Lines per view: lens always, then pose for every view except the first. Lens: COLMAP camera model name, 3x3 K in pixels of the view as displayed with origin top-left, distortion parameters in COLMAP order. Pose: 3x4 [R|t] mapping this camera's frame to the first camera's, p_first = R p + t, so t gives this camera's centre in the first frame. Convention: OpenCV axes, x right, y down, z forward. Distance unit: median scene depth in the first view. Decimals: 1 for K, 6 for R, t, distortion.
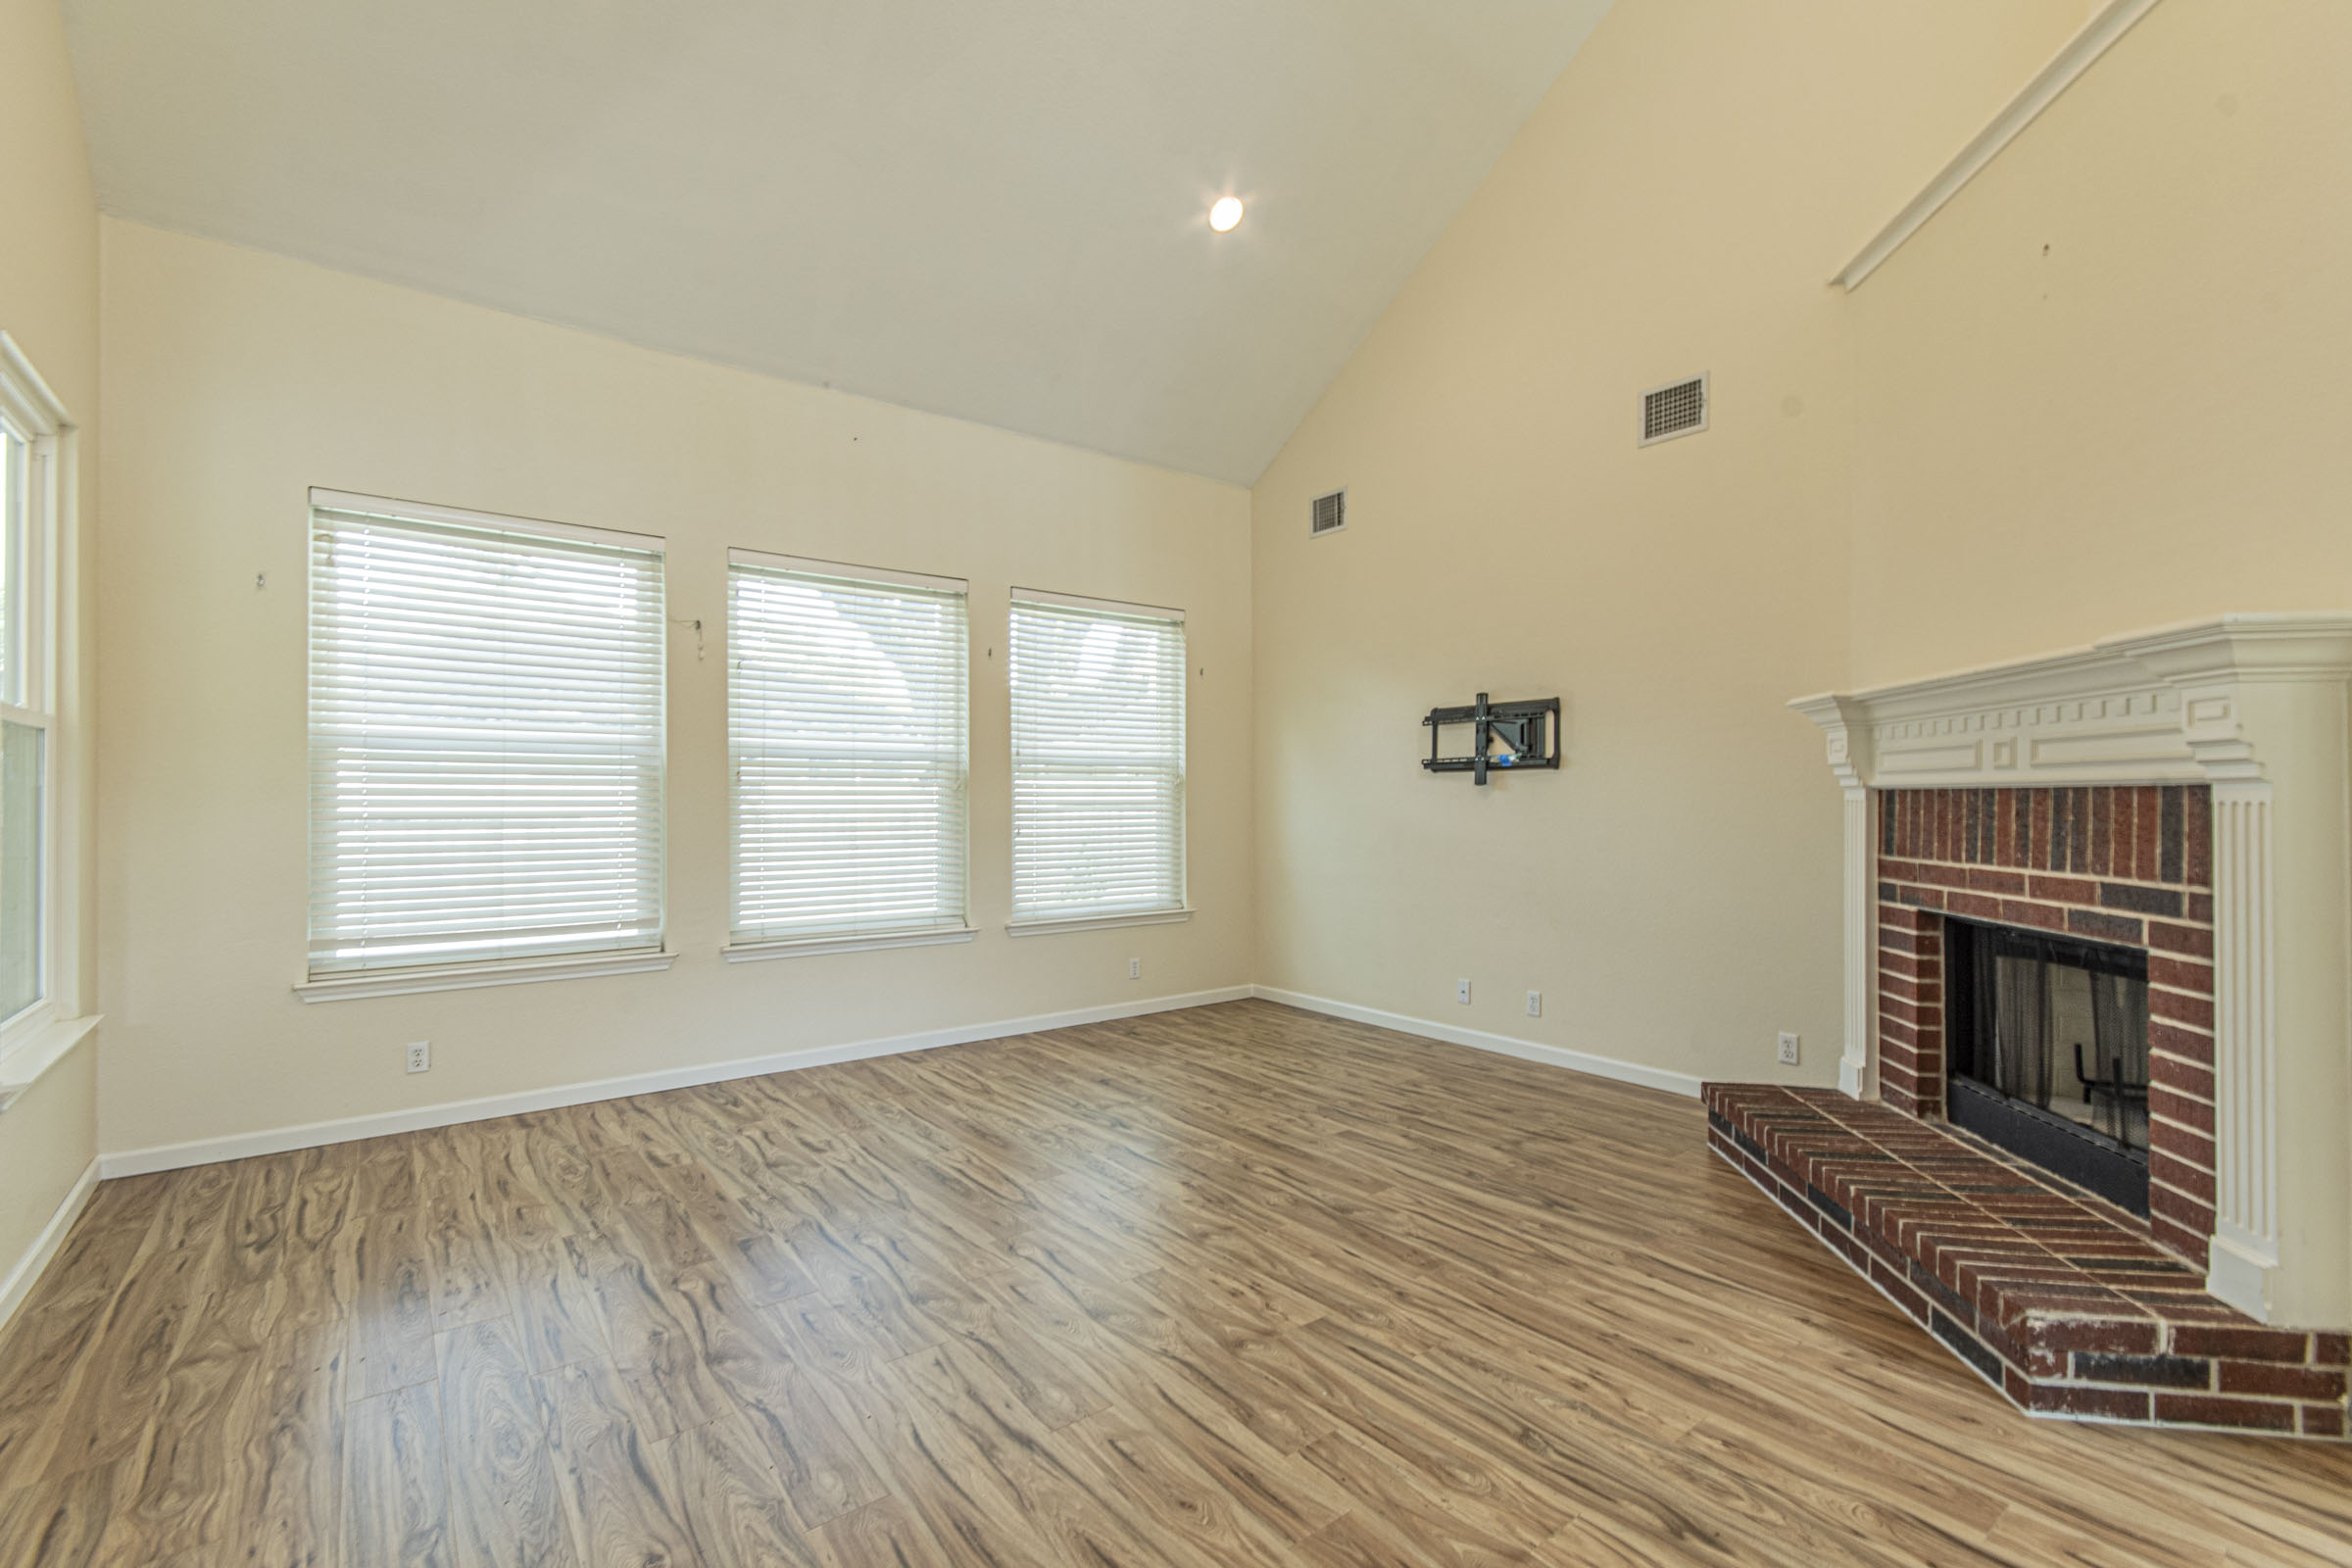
lens RADIAL K [[1052.6, 0, 1194.5], [0, 1052.6, 790.2], [0, 0, 1]] dist [0.000086, 0.000014]
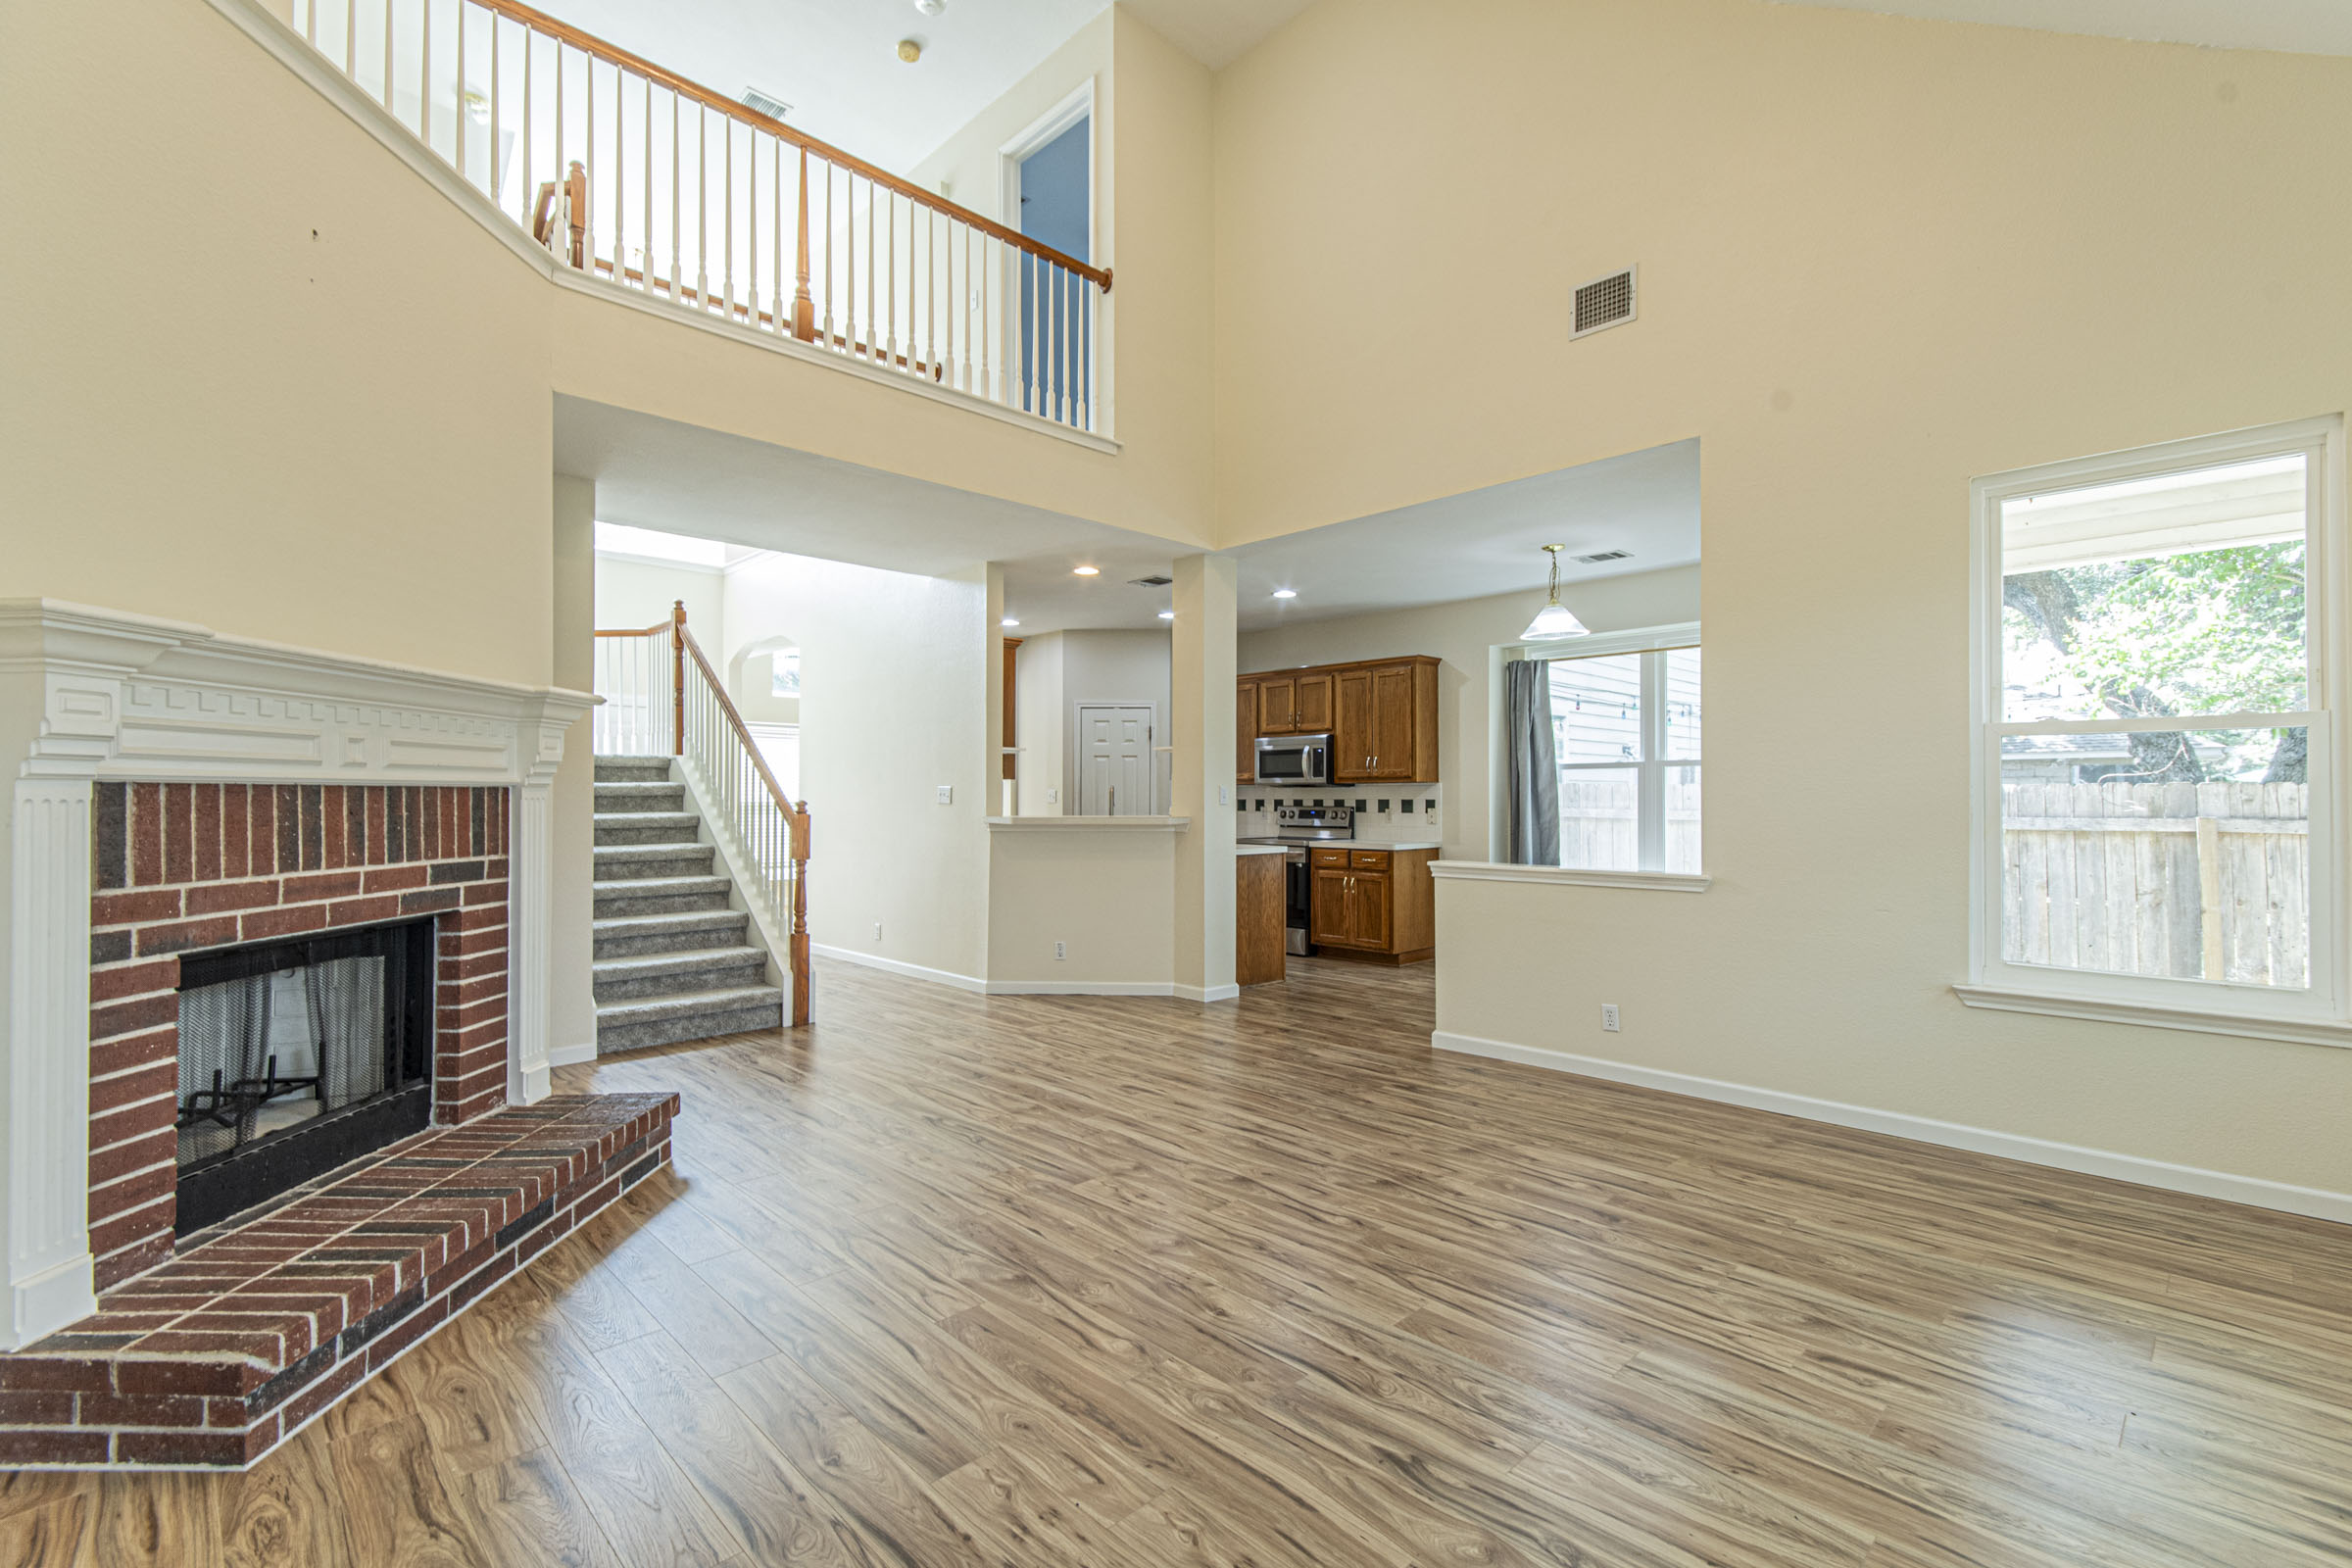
lens RADIAL K [[1052.6, 0, 1183.5], [0, 1052.6, 790.5], [0, 0, 1]] dist [0.000086, 0.000014]
pose [[-0.993652, 0.000743, -0.112495, 0.126502], [0.002101, 0.999926, -0.011959, 0.016443], [0.112477, -0.012119, -0.993580, 2.185069]]
